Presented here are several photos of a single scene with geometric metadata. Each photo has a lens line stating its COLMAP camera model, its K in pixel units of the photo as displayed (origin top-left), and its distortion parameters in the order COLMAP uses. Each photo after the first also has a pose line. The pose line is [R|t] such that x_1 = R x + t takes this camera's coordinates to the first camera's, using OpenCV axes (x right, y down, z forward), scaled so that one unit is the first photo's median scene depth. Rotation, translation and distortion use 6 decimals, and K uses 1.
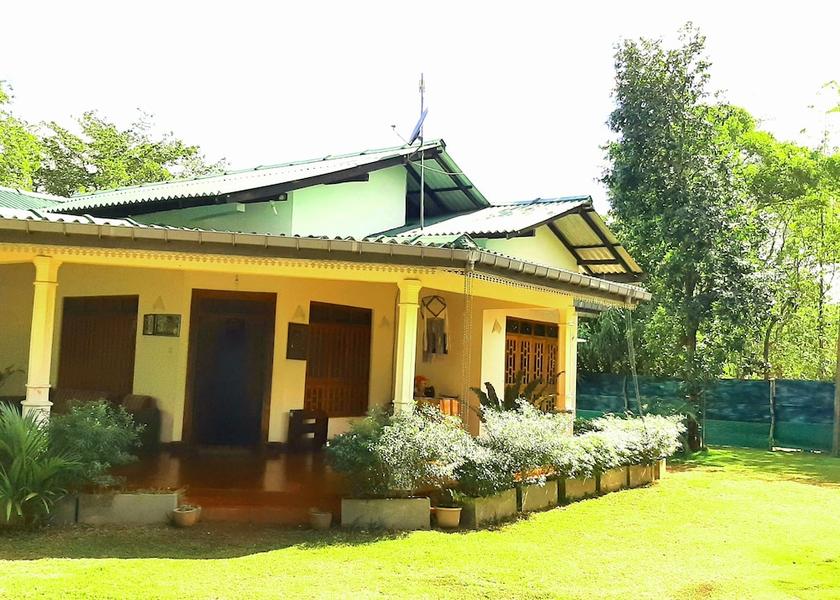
lens RADIAL K [[804.0, 0, 420.0], [0, 804.0, 300.0], [0, 0, 1]] dist [-0.003972, -0.026178]
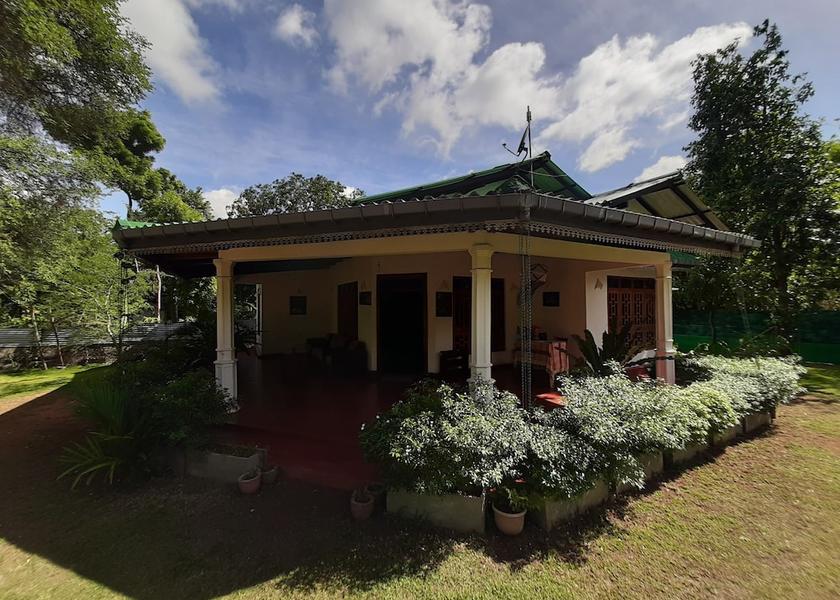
lens RADIAL K [[339.0, 0, 420.0], [0, 339.0, 300.0], [0, 0, 1]] dist [-0.012611, -0.000252]
pose [[0.904133, -0.054324, -0.423783, 0.067660], [0.079147, 0.996012, 0.041181, 0.014102], [0.419855, -0.070774, 0.904827, 0.400909]]
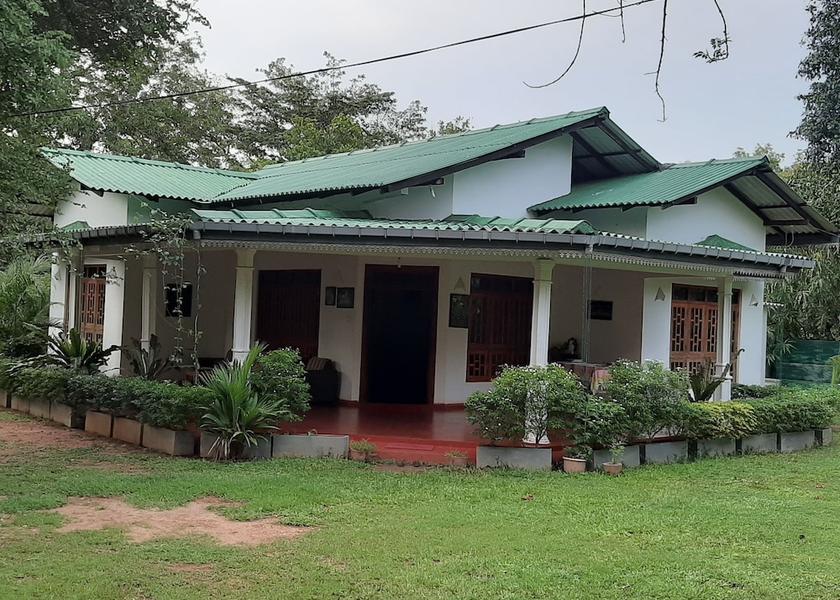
lens RADIAL K [[1058.7, 0, 420.0], [0, 1058.7, 300.0], [0, 0, 1]] dist [0.005293, -0.025144]
pose [[0.964584, -0.003082, -0.263757, 0.165208], [0.018991, 0.998148, 0.057787, -0.044556], [0.263090, -0.060750, 0.962857, -0.370038]]
